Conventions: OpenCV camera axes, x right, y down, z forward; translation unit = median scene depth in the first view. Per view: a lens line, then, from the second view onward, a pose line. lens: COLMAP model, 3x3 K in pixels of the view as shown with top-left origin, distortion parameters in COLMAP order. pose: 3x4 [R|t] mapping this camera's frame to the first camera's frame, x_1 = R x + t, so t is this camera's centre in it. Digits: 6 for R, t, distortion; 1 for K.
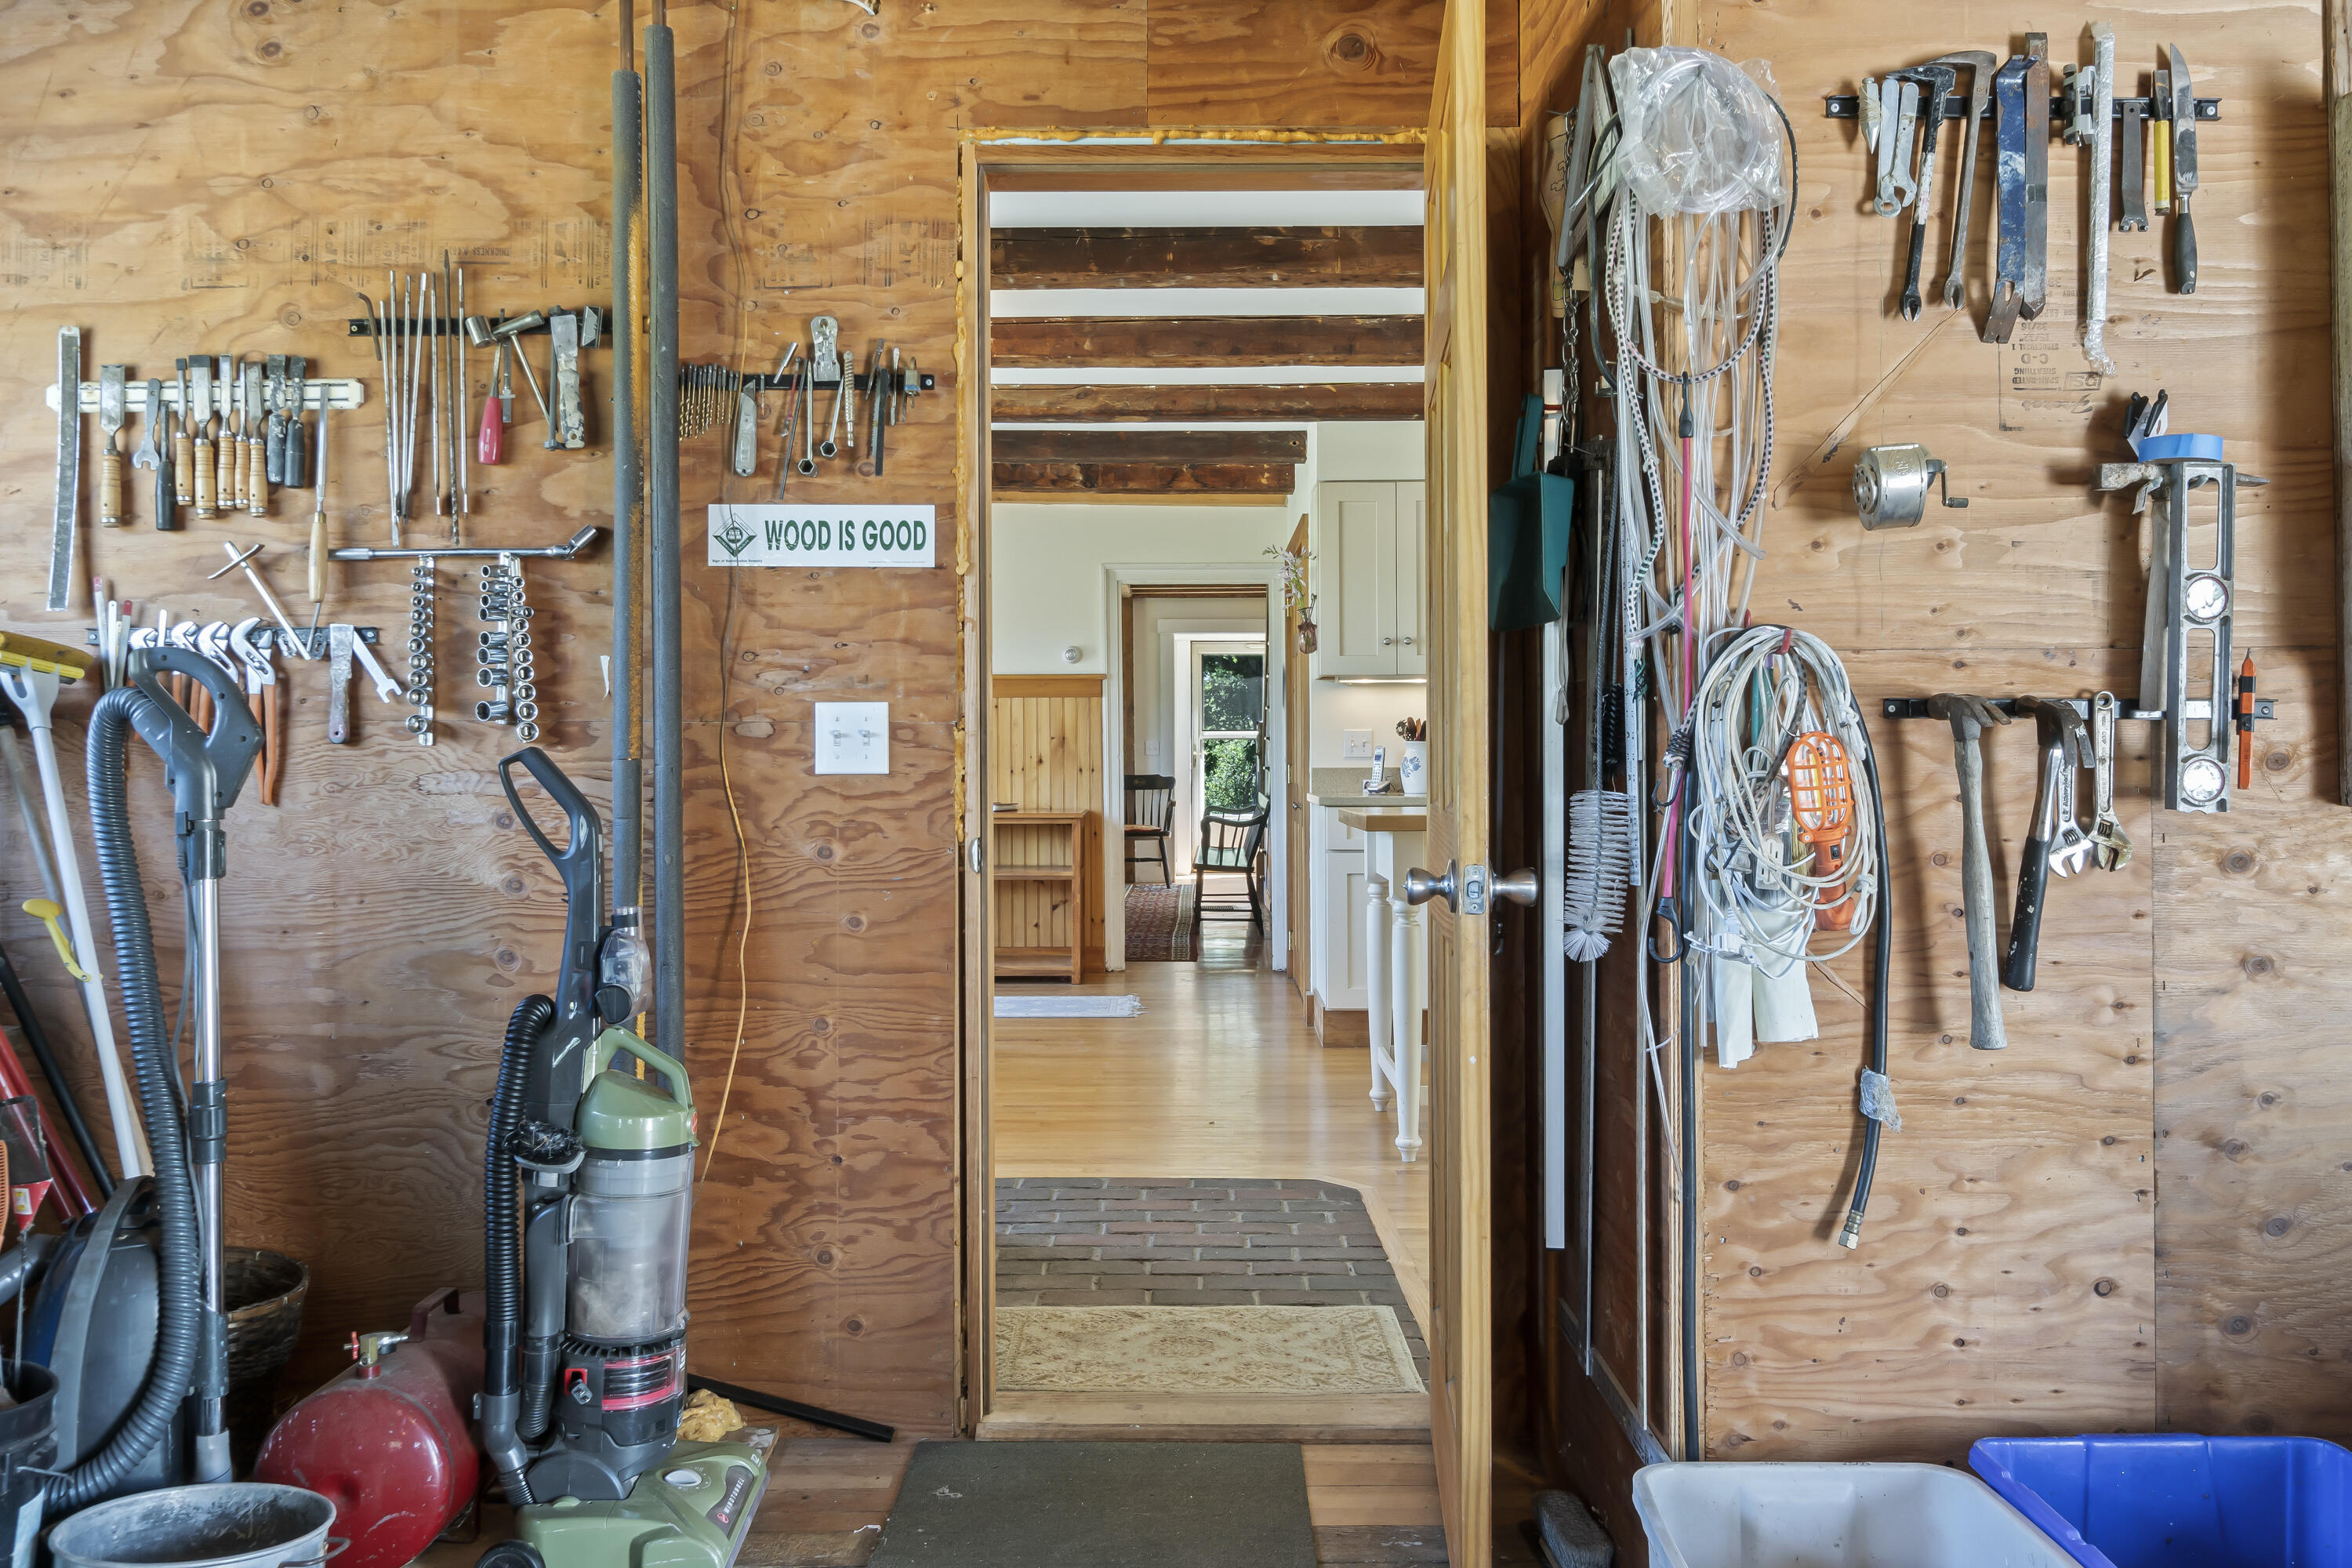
lens RADIAL K [[1820.2, 0, 1172.3], [0, 1820.2, 779.1], [0, 0, 1]] dist [-0.002348, 0.000991]
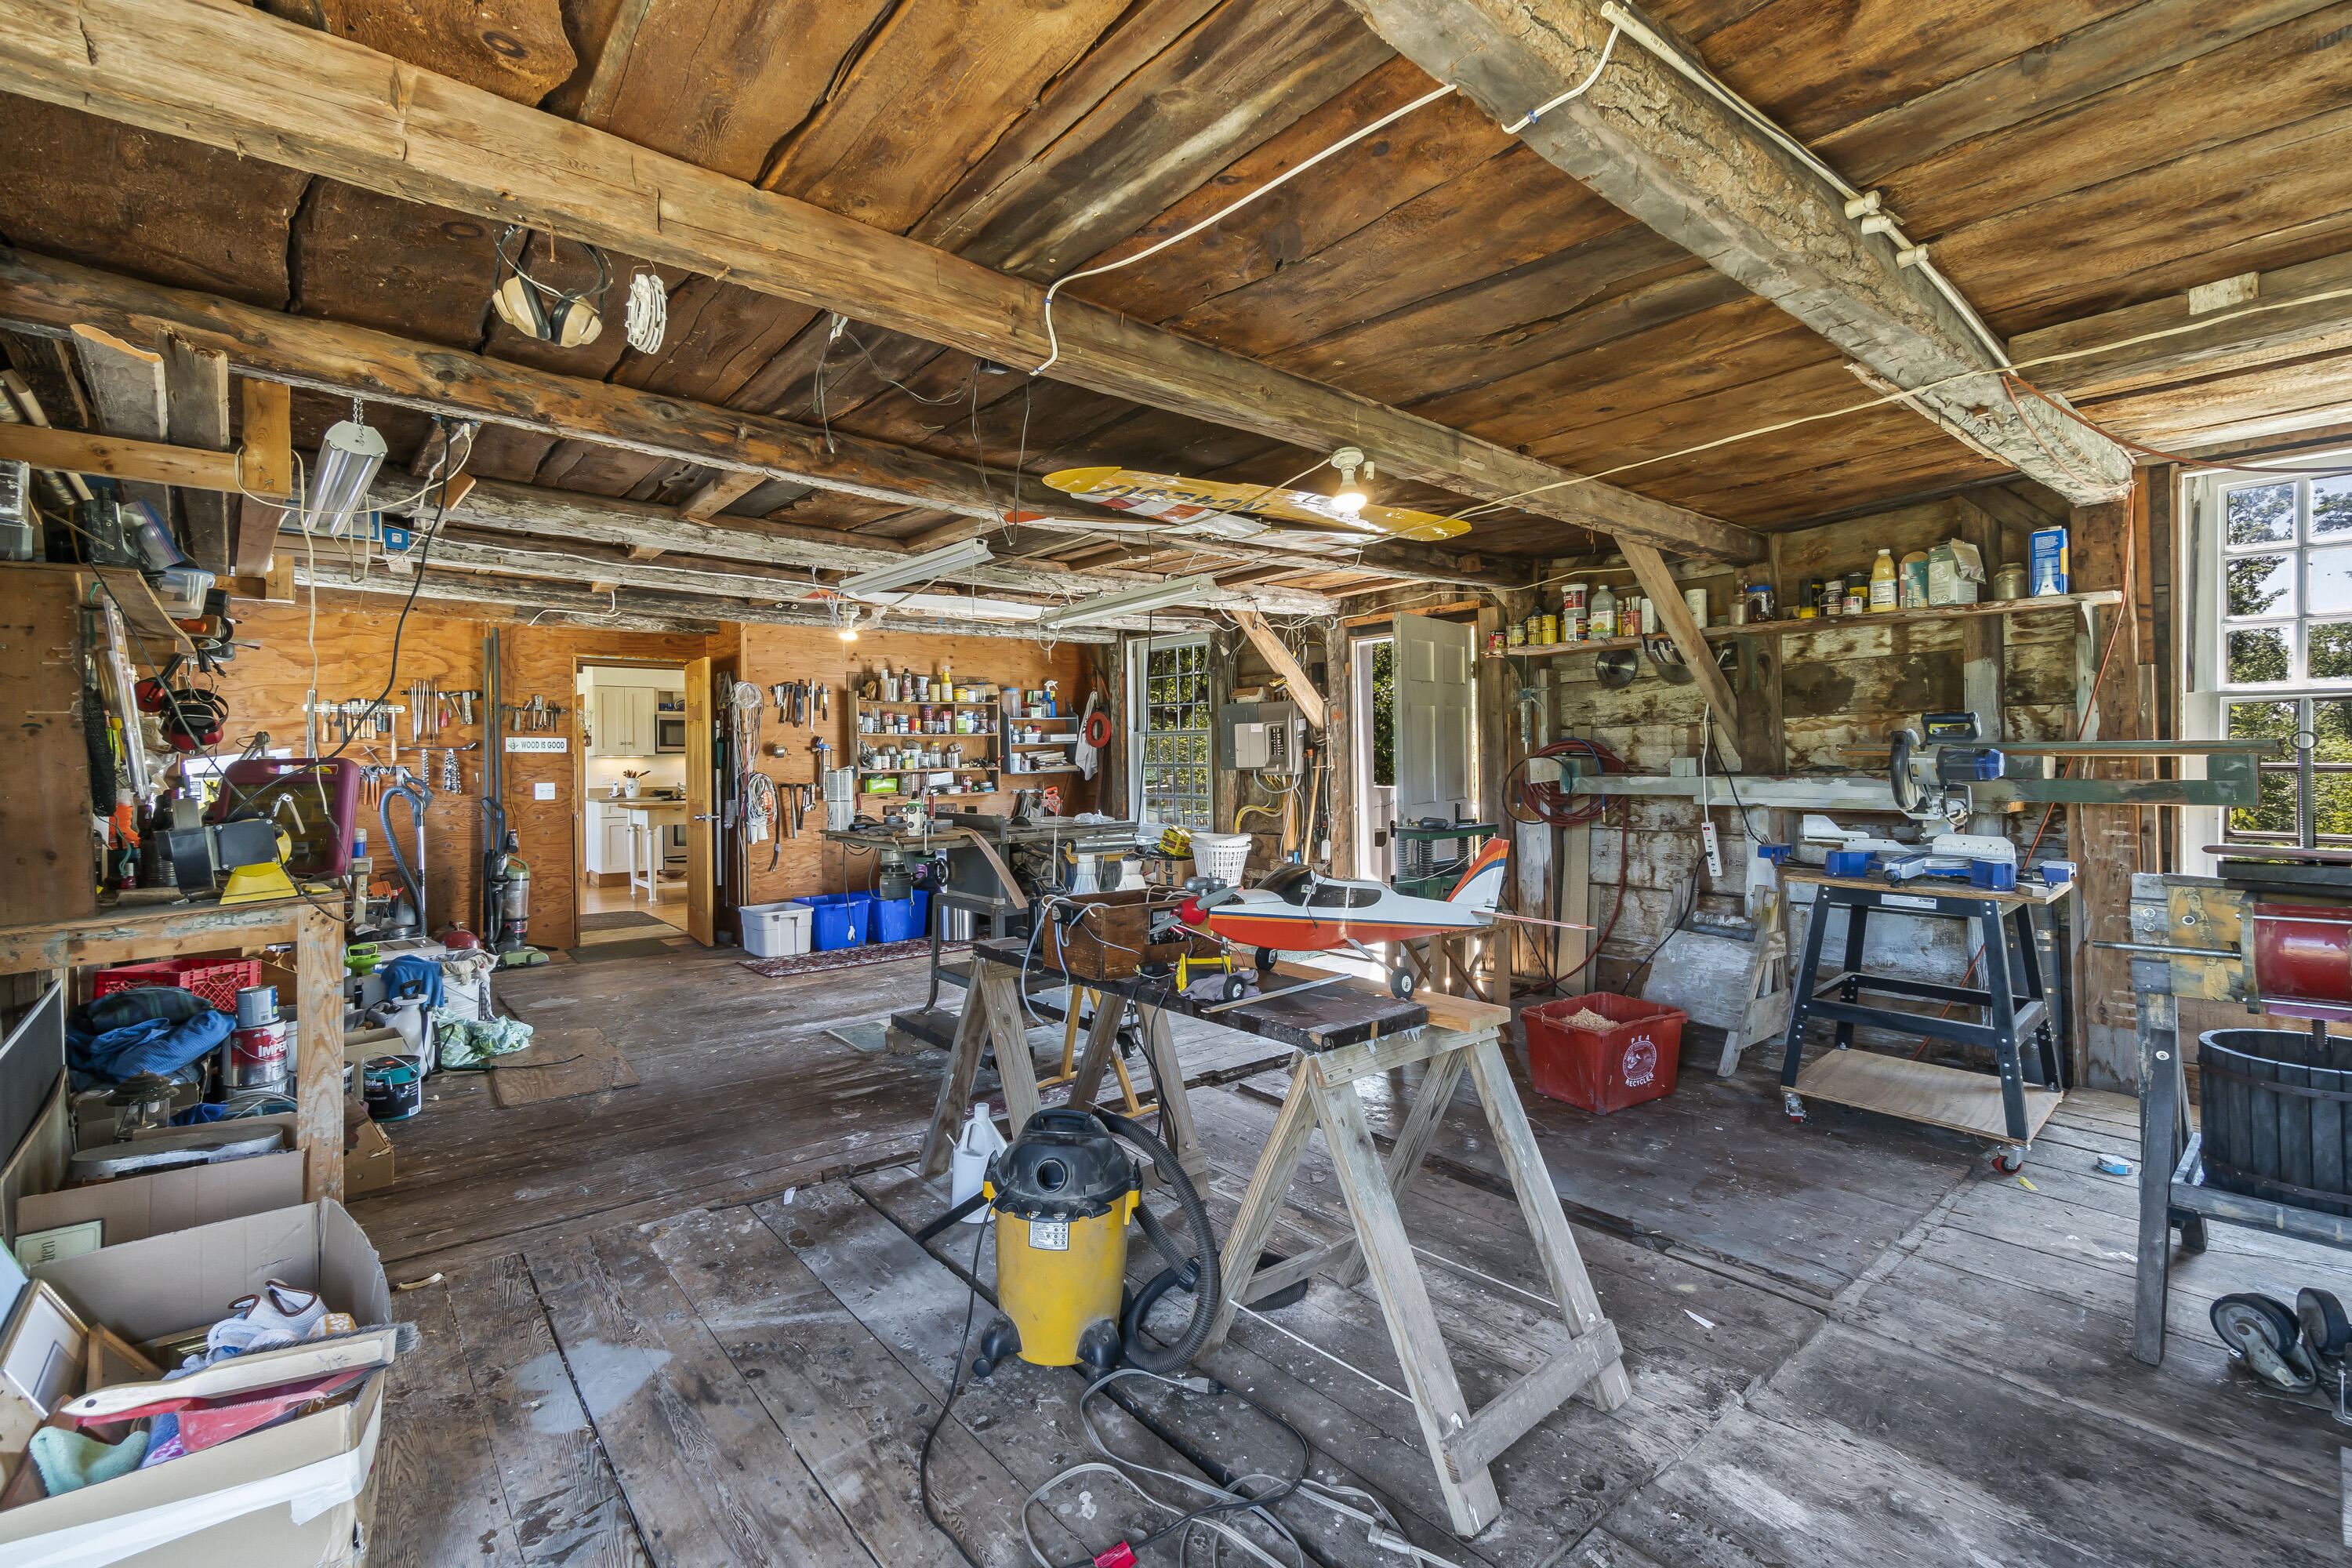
lens RADIAL K [[1050.6, 0, 1180.7], [0, 1050.6, 751.6], [0, 0, 1]] dist [0.000157, 0.000007]
pose [[0.769008, 0.002648, 0.639234, -0.621036], [0.012823, 0.999726, -0.019567, -0.049059], [-0.639111, 0.023244, 0.768763, -1.934055]]
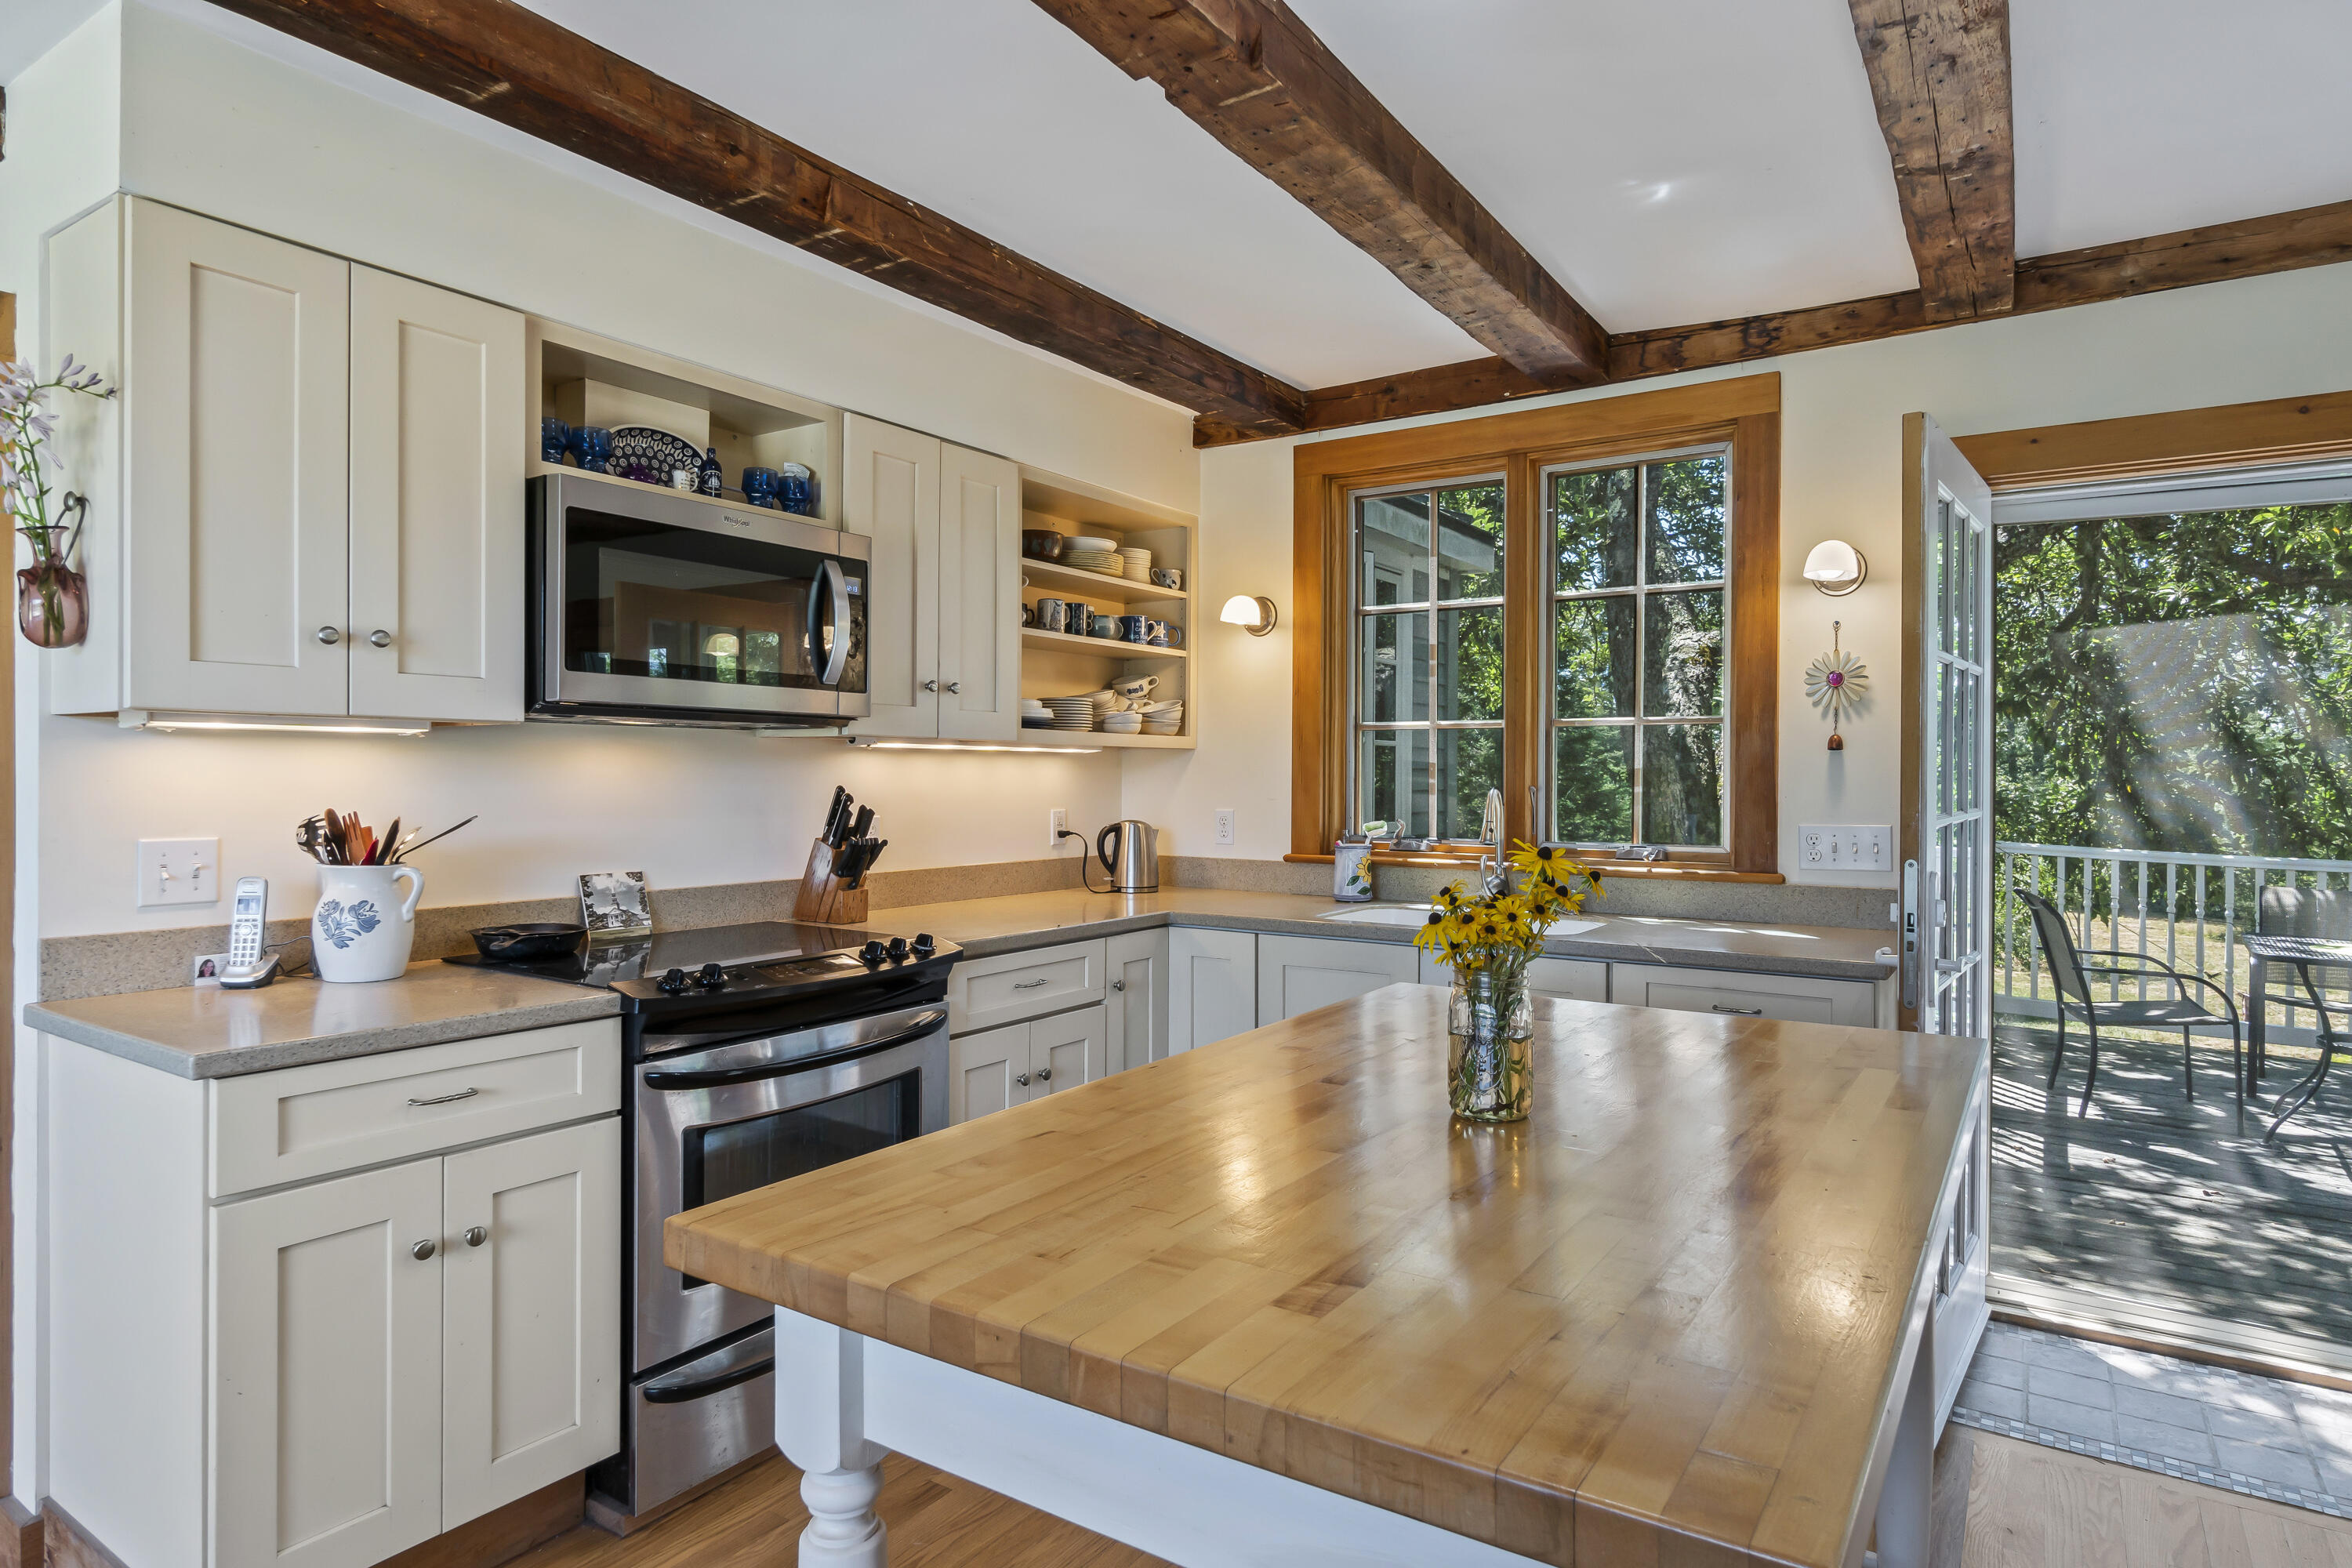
lens RADIAL K [[1311.2, 0, 1177.3], [0, 1311.2, 786.1], [0, 0, 1]] dist [0.001793, 0.000436]
pose [[0.559328, 0.003858, 0.828938, -0.055545], [0.008832, 0.999905, -0.010613, -0.088074], [-0.828900, 0.013257, 0.559240, 1.640483]]
